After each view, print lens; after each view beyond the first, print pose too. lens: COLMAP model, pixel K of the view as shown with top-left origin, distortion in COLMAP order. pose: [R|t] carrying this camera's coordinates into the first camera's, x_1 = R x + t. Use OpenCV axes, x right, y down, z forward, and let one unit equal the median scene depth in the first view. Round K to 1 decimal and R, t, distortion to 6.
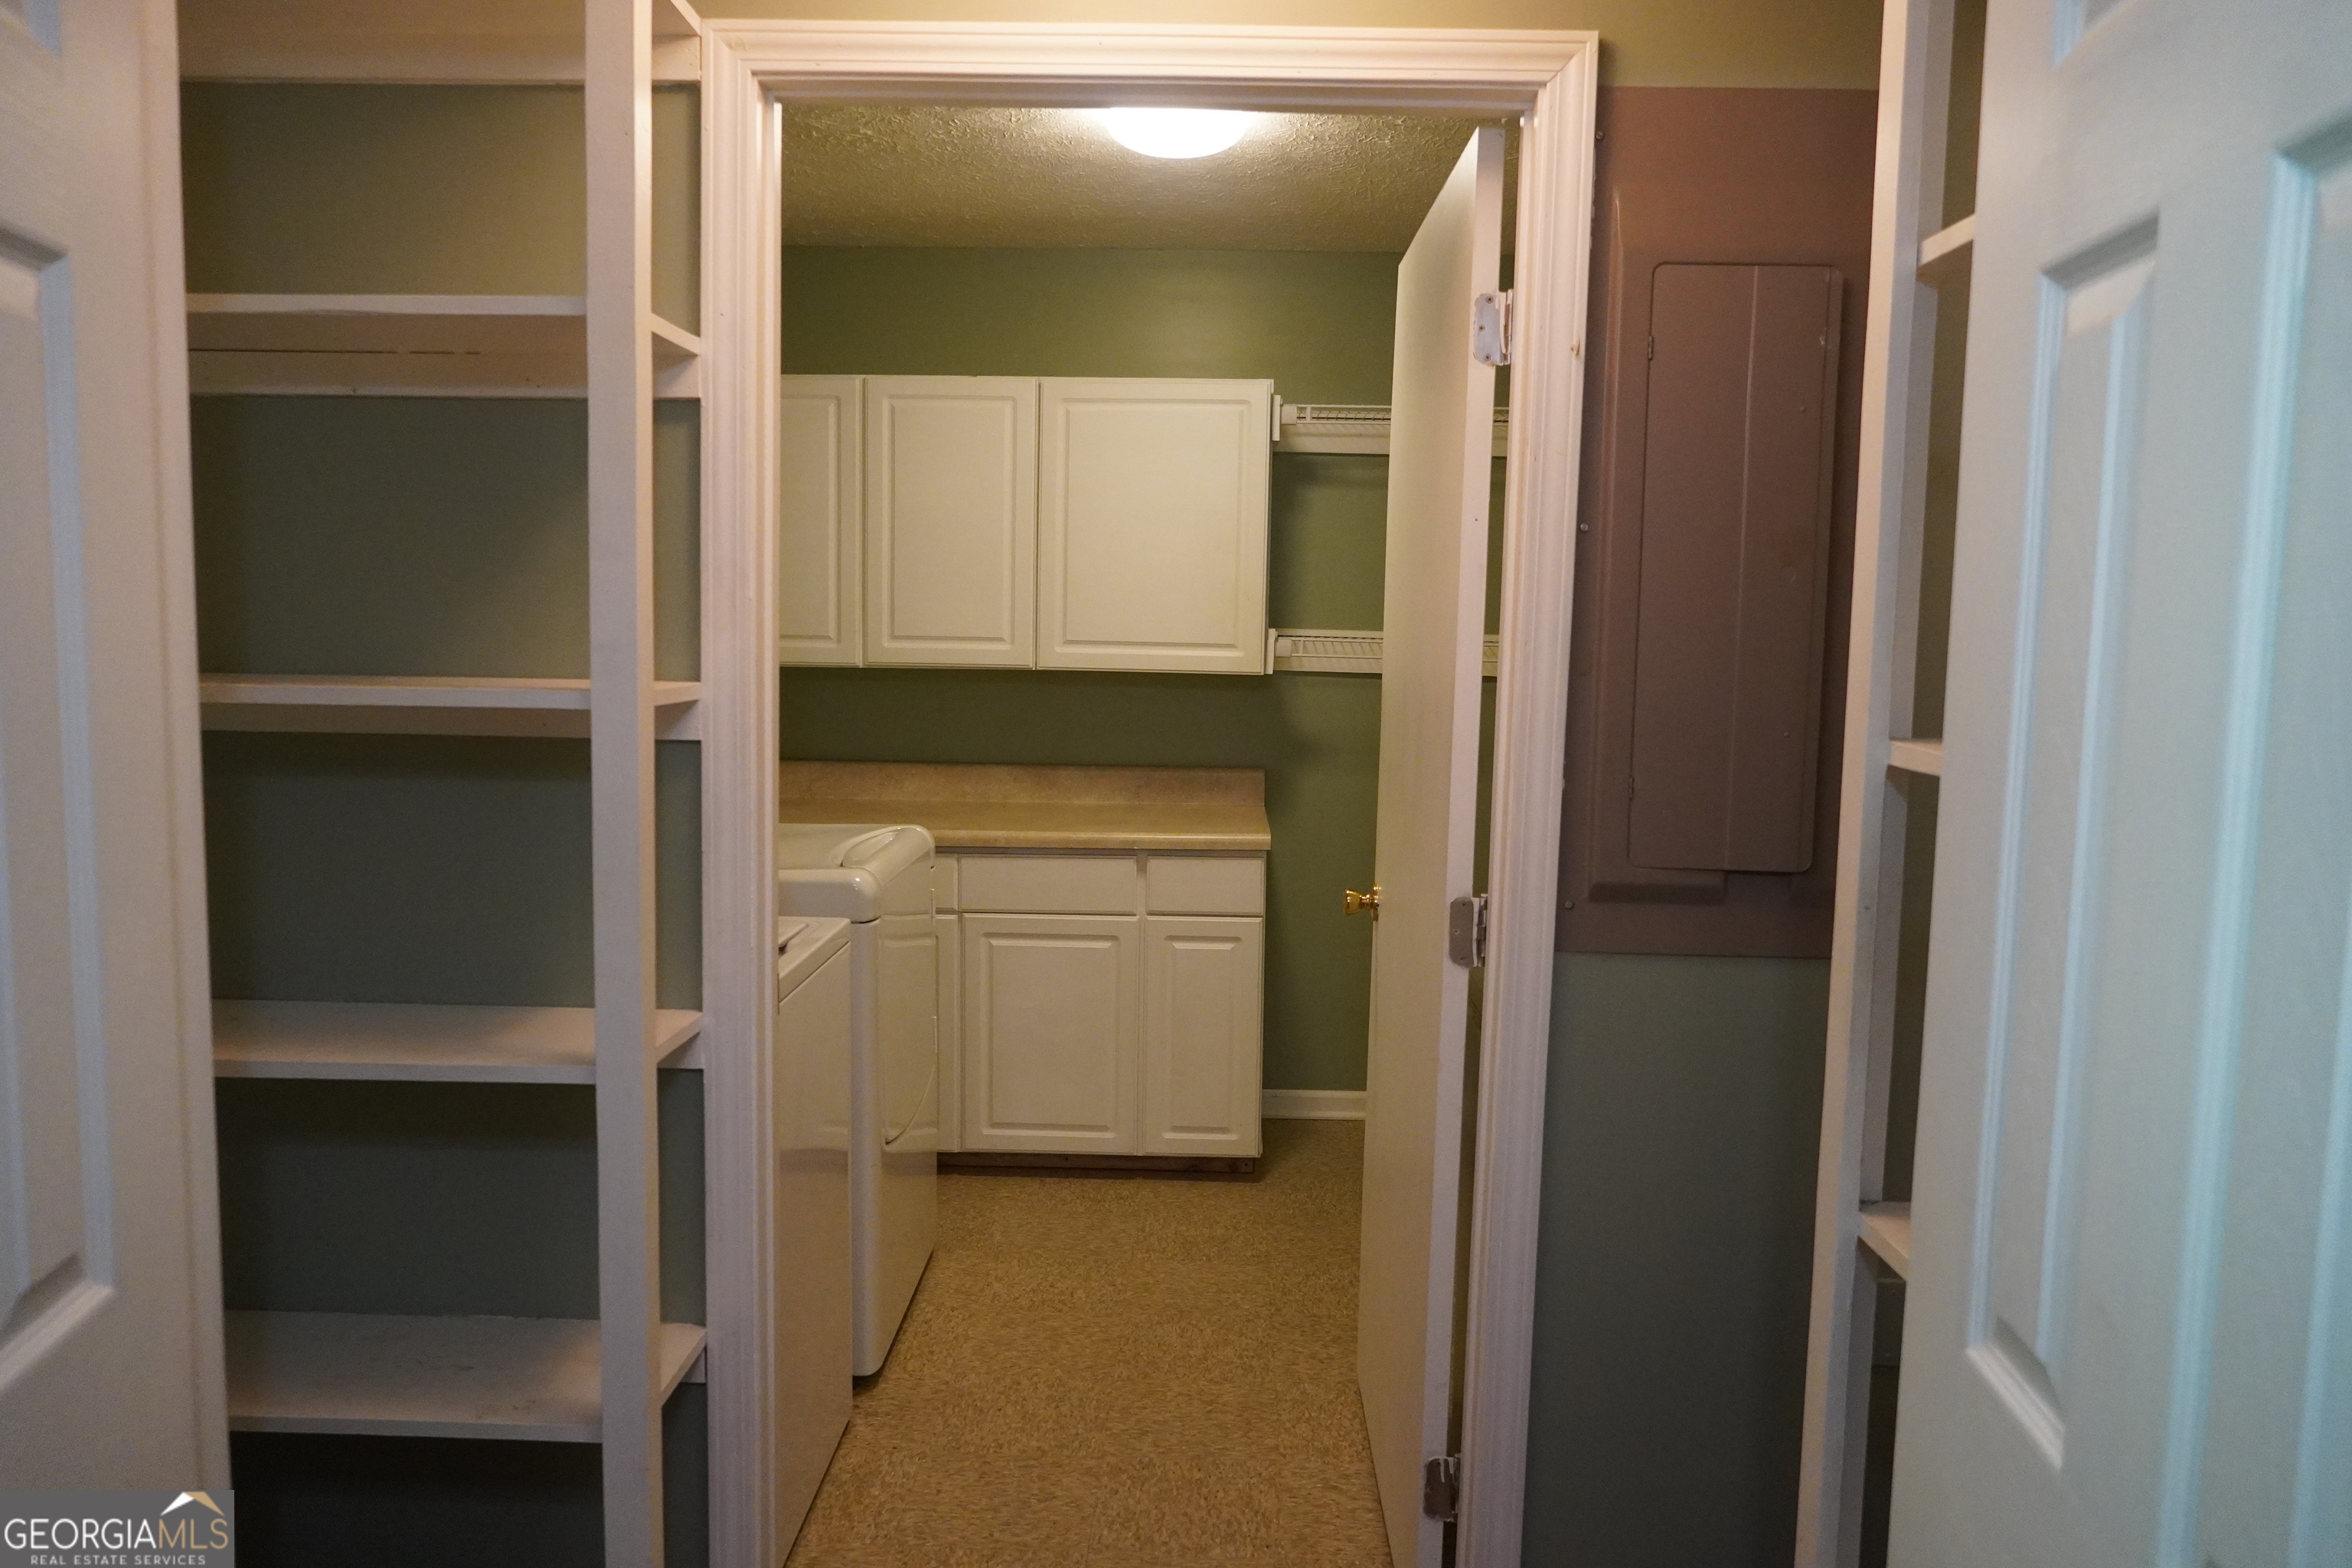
lens RADIAL K [[1742.1, 0, 1174.3], [0, 1742.1, 781.0], [0, 0, 1]] dist [-0.051598, 0.053169]
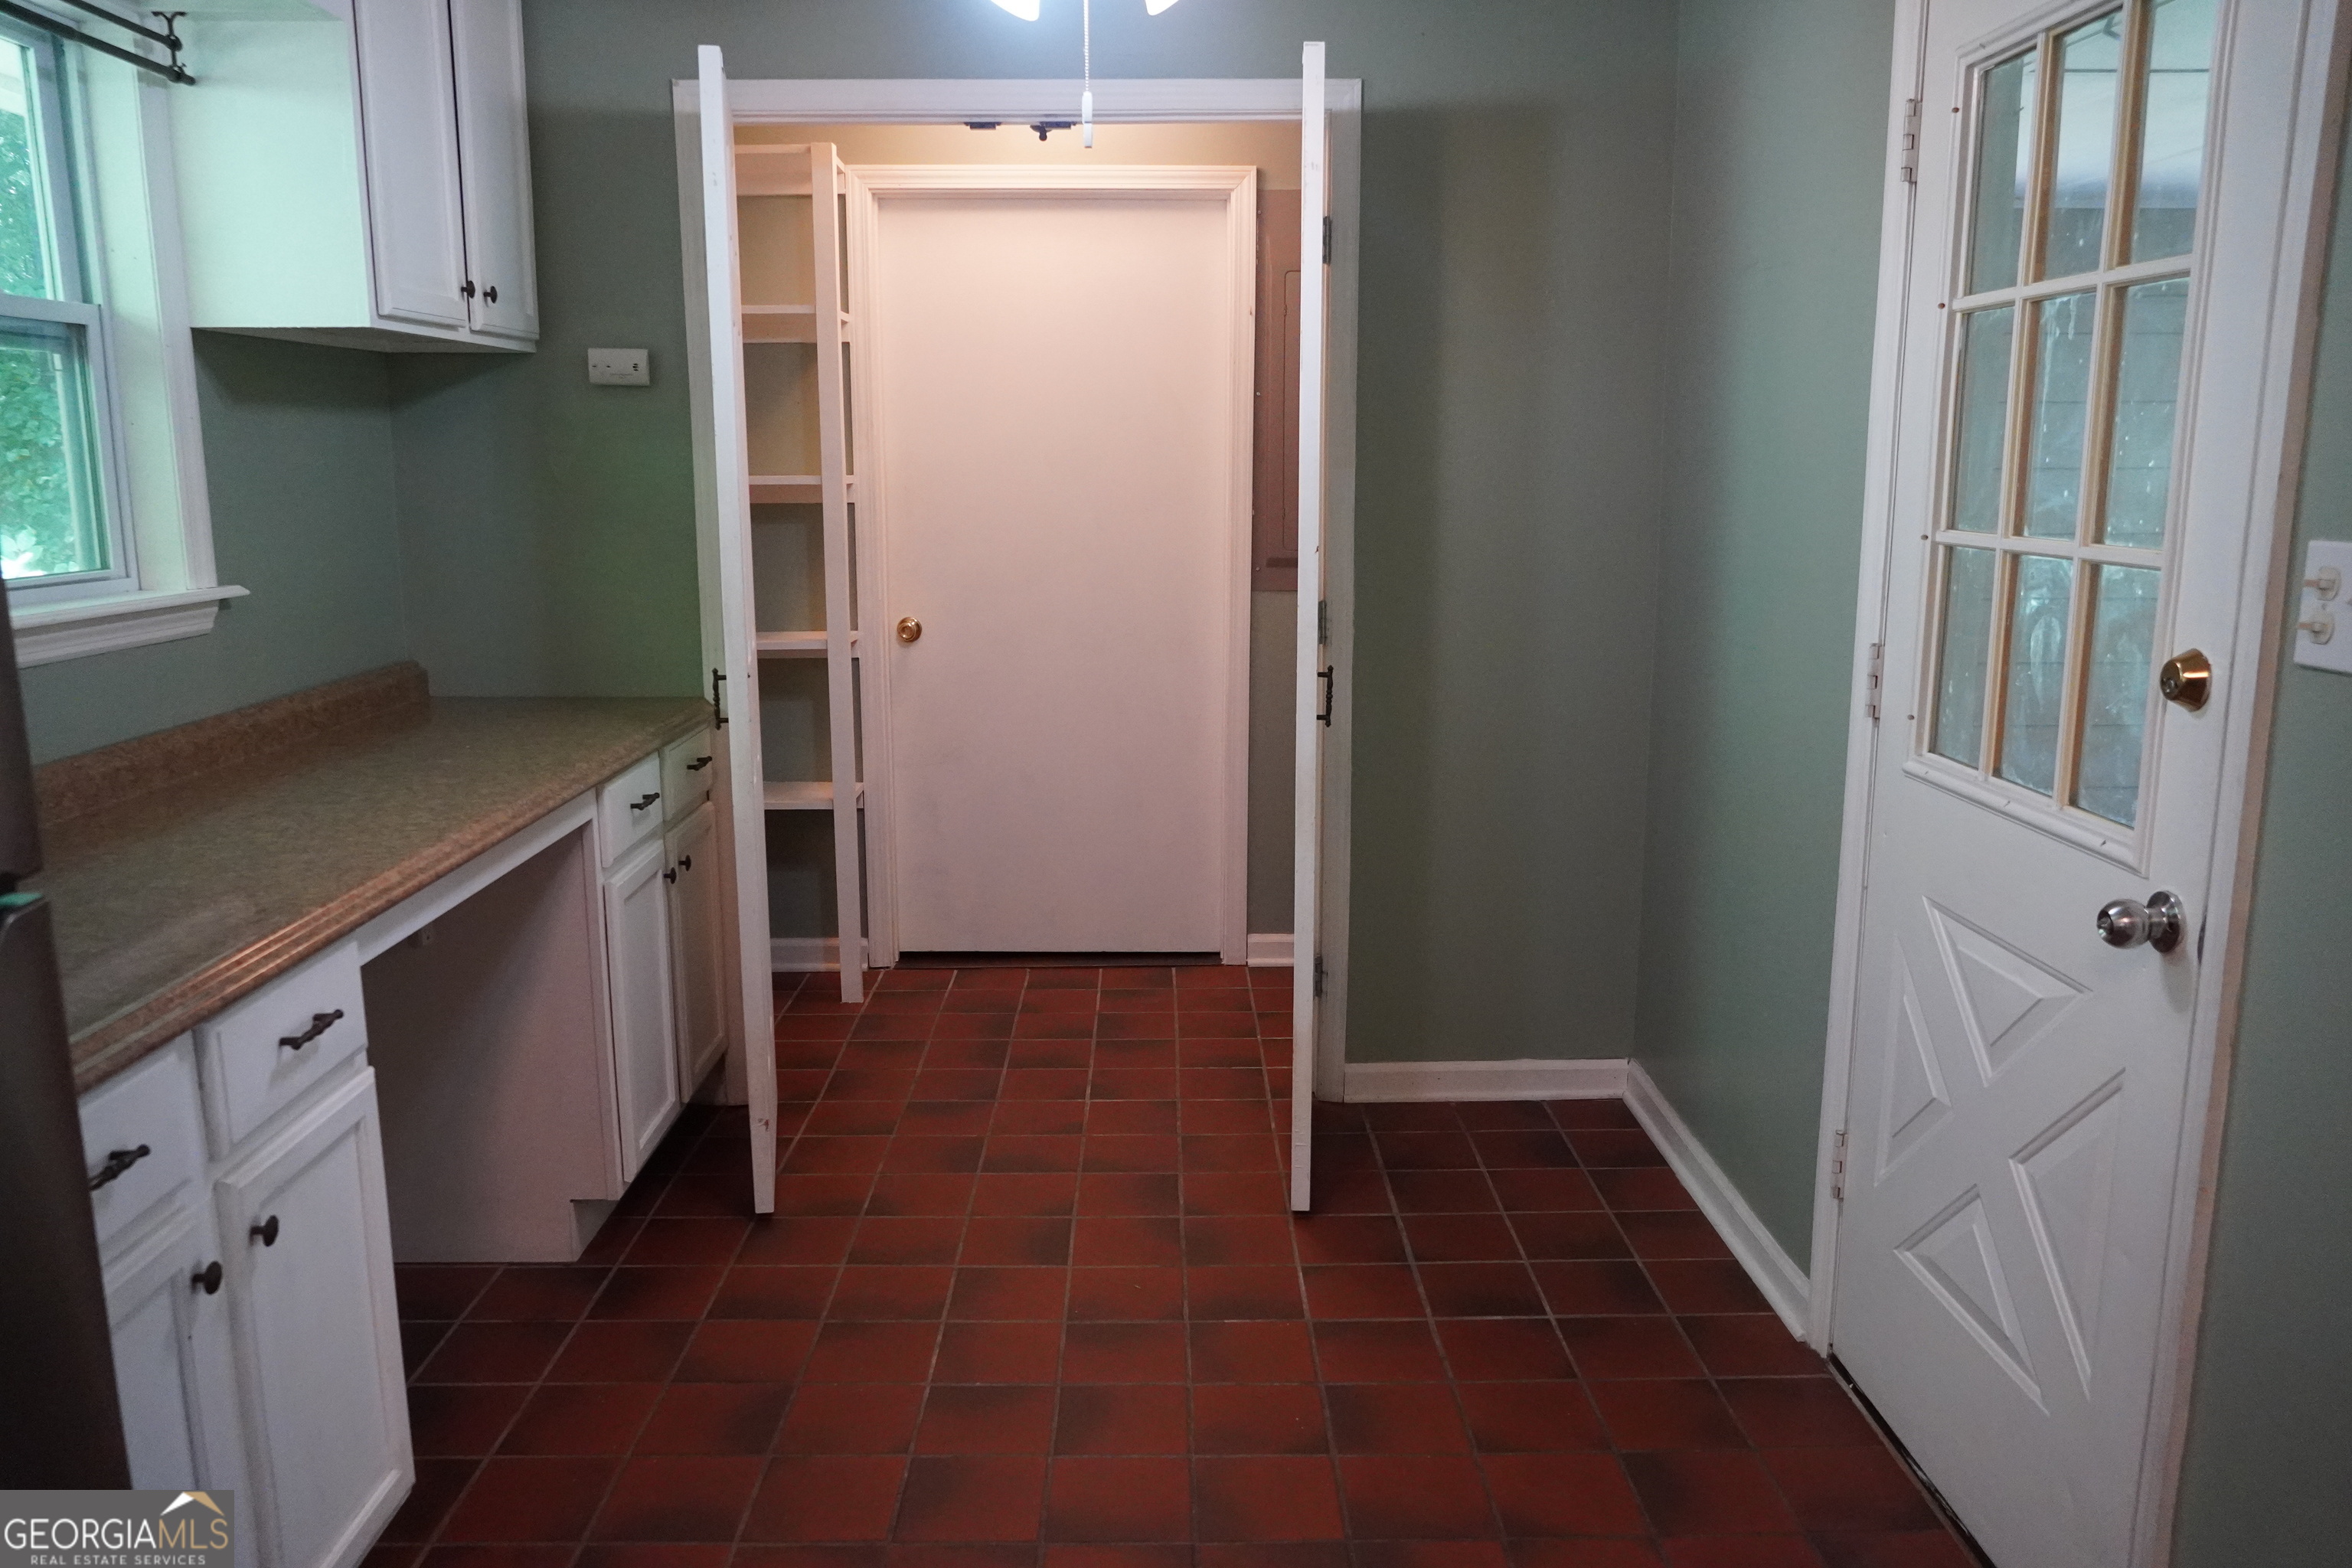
lens RADIAL K [[1742.1, 0, 1170.9], [0, 1742.1, 785.3], [0, 0, 1]] dist [-0.051598, 0.053169]
pose [[0.998895, -0.029917, 0.036239, 0.033245], [0.026427, 0.995293, 0.093236, 0.141507], [-0.038858, -0.092176, 0.994984, -1.245835]]
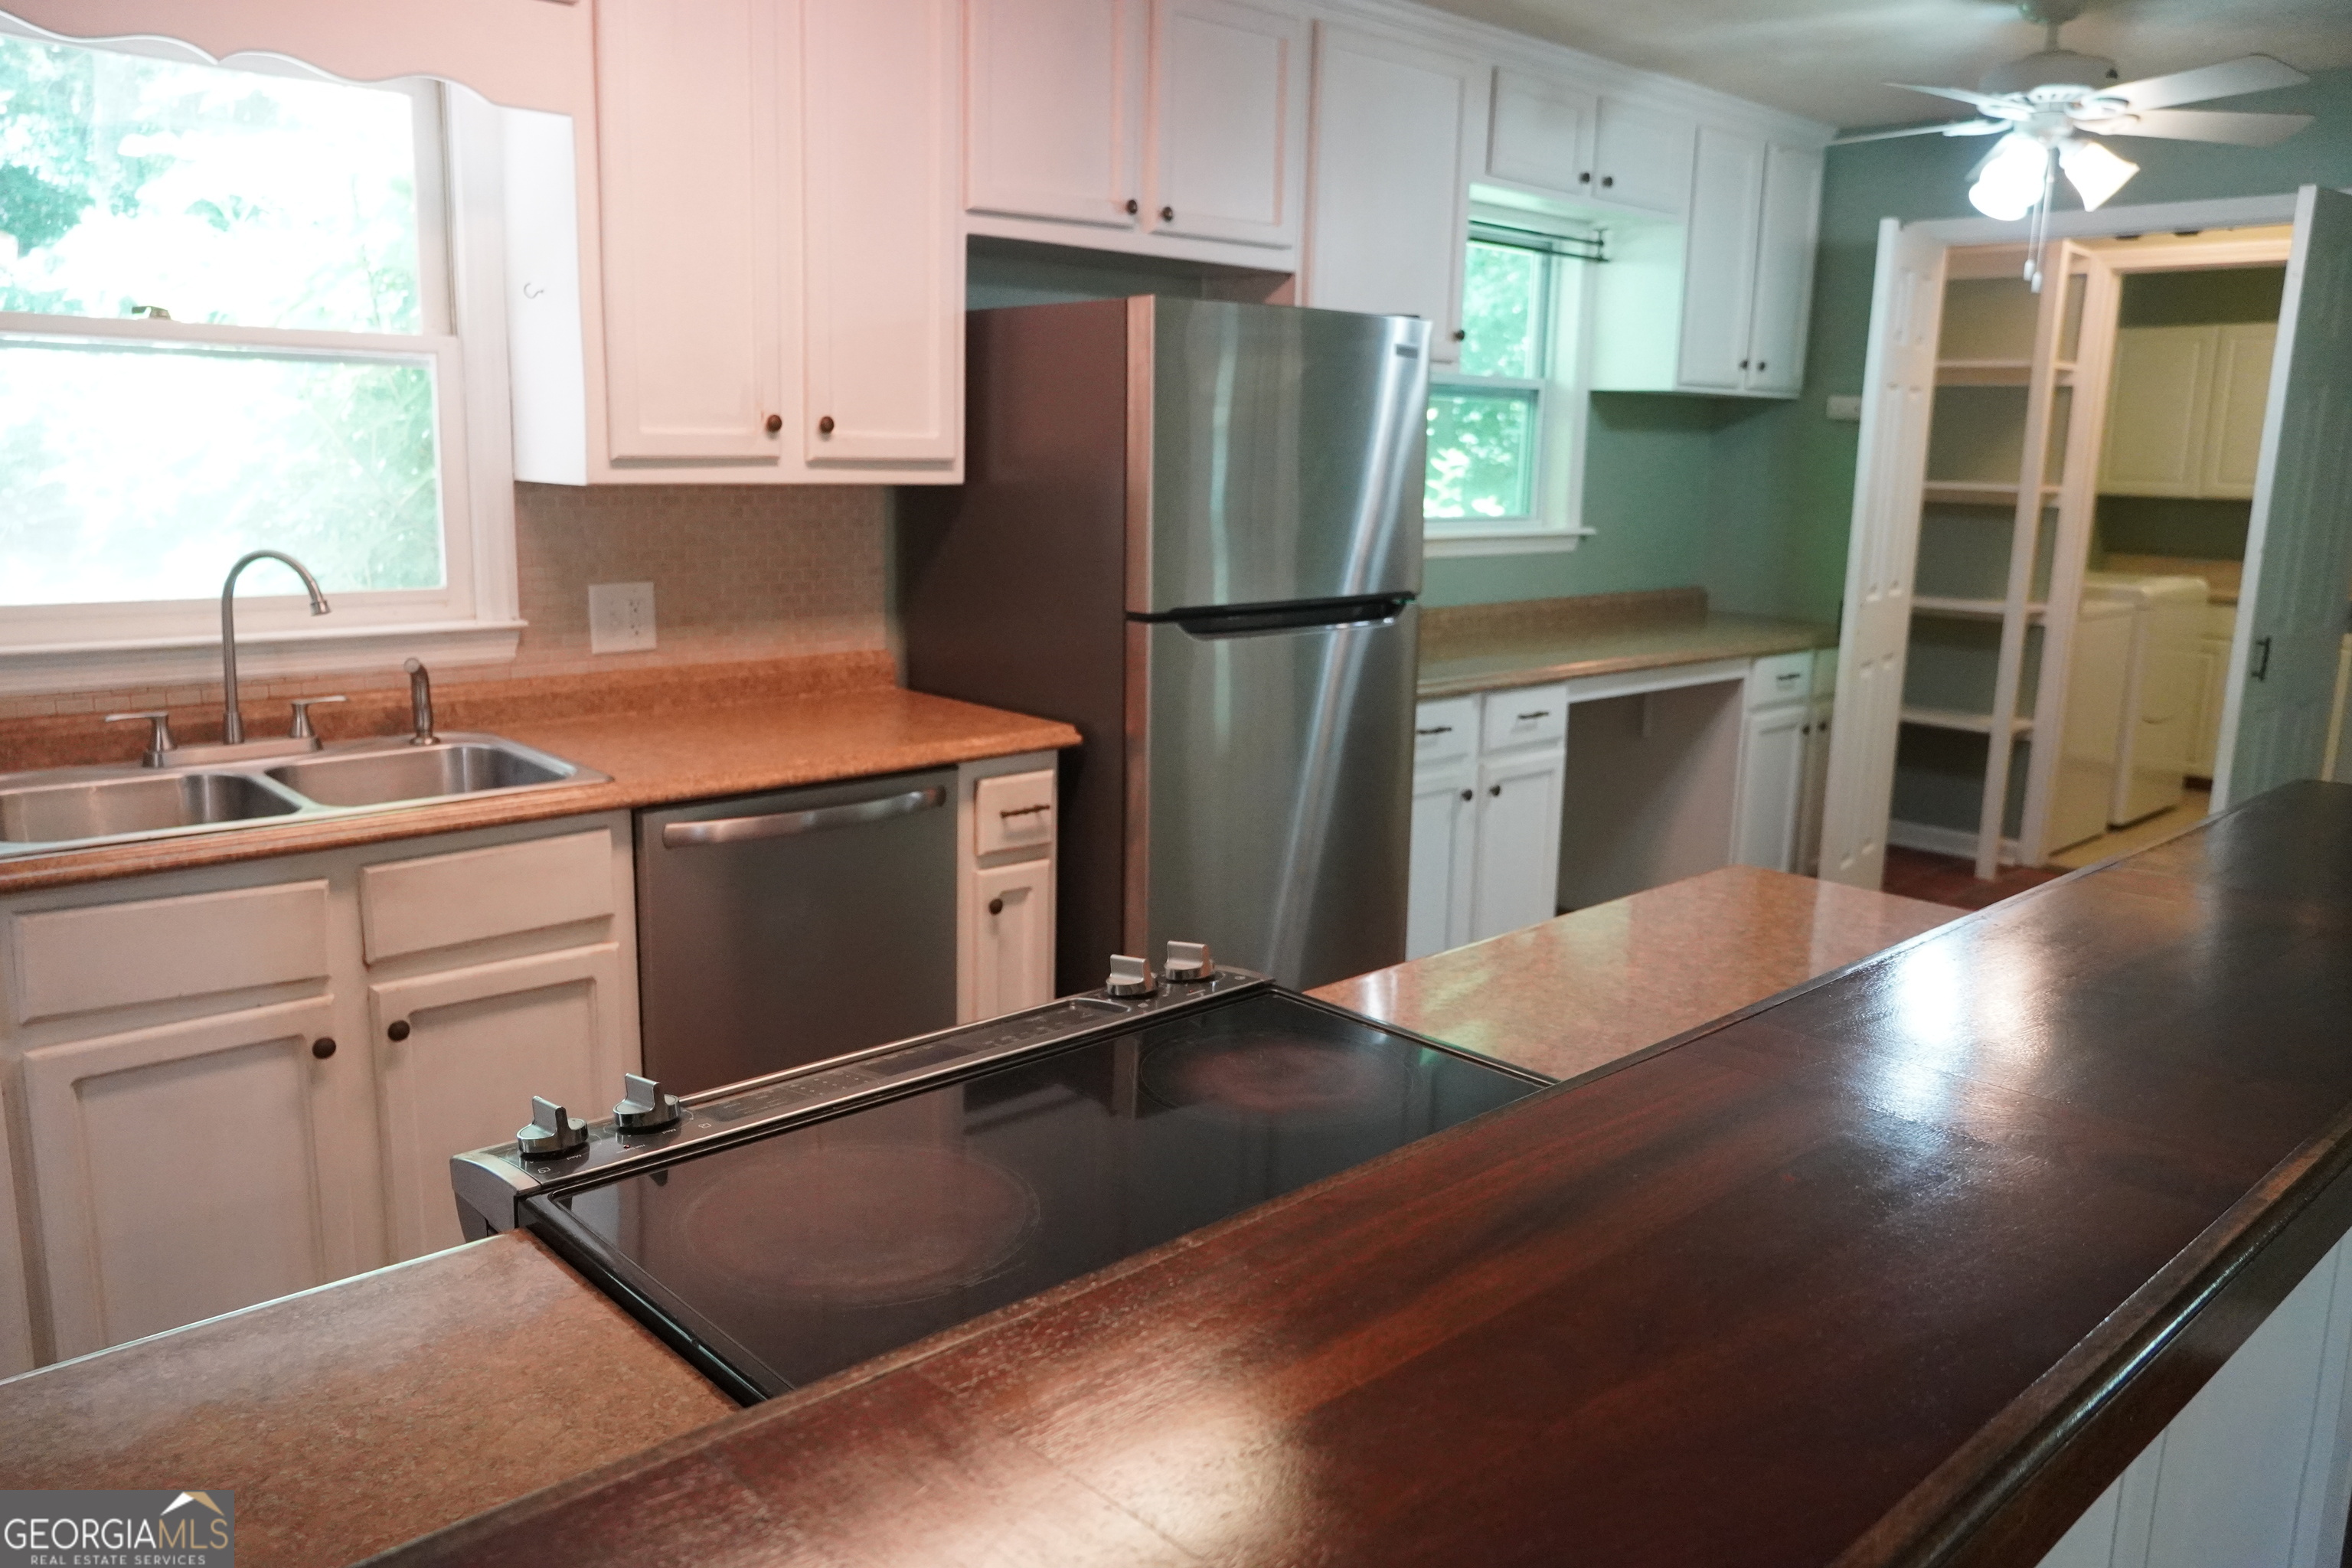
lens RADIAL K [[1742.1, 0, 1172.2], [0, 1742.1, 788.2], [0, 0, 1]] dist [-0.051598, 0.053169]
pose [[0.700739, 0.137892, -0.699965, 0.777171], [-0.077032, 0.990031, 0.117917, 0.219399], [0.709246, -0.028709, 0.704376, -2.108747]]
